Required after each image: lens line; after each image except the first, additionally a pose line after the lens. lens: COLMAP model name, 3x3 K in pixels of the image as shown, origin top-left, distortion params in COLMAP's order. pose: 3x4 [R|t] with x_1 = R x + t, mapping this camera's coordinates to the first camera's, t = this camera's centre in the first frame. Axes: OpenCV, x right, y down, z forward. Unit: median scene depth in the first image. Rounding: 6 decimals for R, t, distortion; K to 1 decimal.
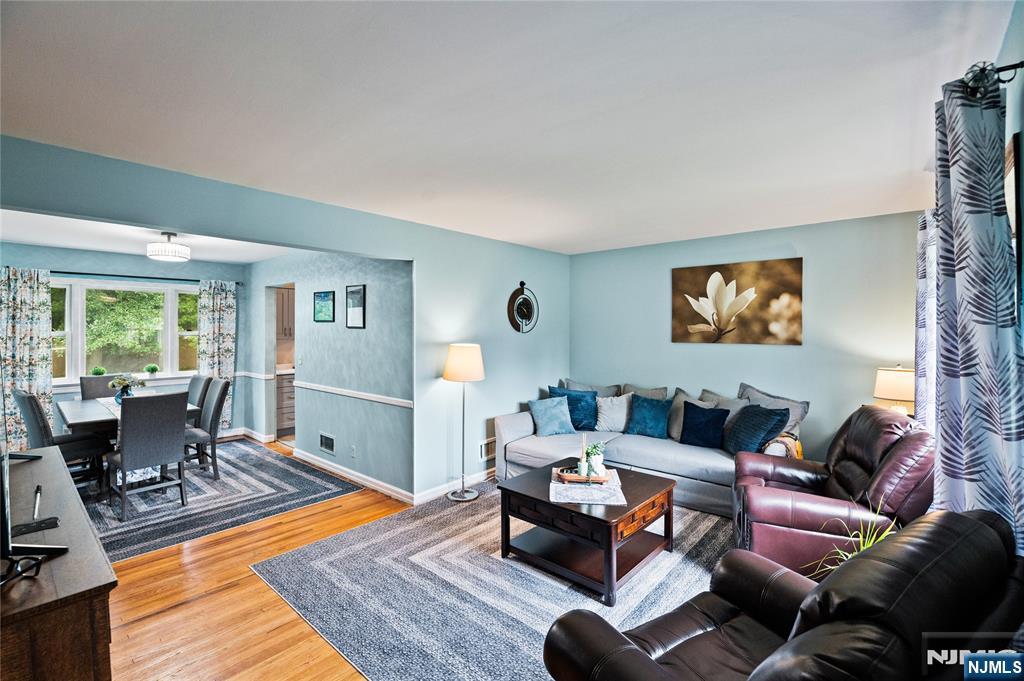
lens RADIAL K [[450.7, 0, 501.5], [0, 450.7, 327.2], [0, 0, 1]] dist [0.000117, -0.001705]
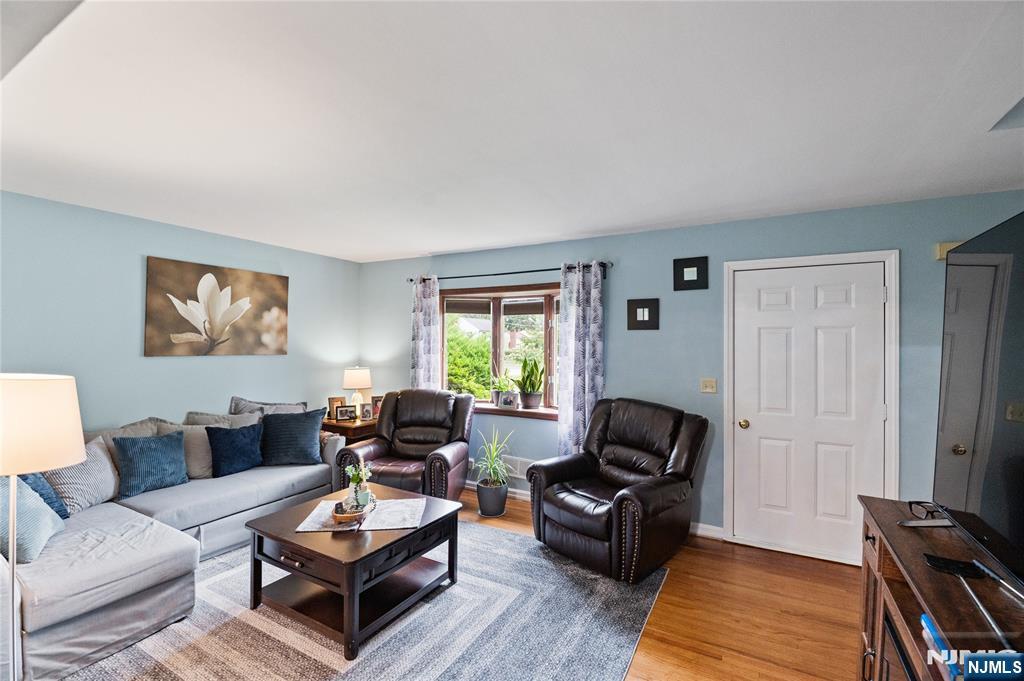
lens RADIAL K [[450.7, 0, 517.6], [0, 450.7, 347.7], [0, 0, 1]] dist [0.000117, -0.001705]
pose [[-0.211772, -0.004018, 0.977311, -0.510786], [-0.003932, 0.999987, 0.003260, 0.015908], [-0.977311, -0.003153, -0.211785, 0.622747]]
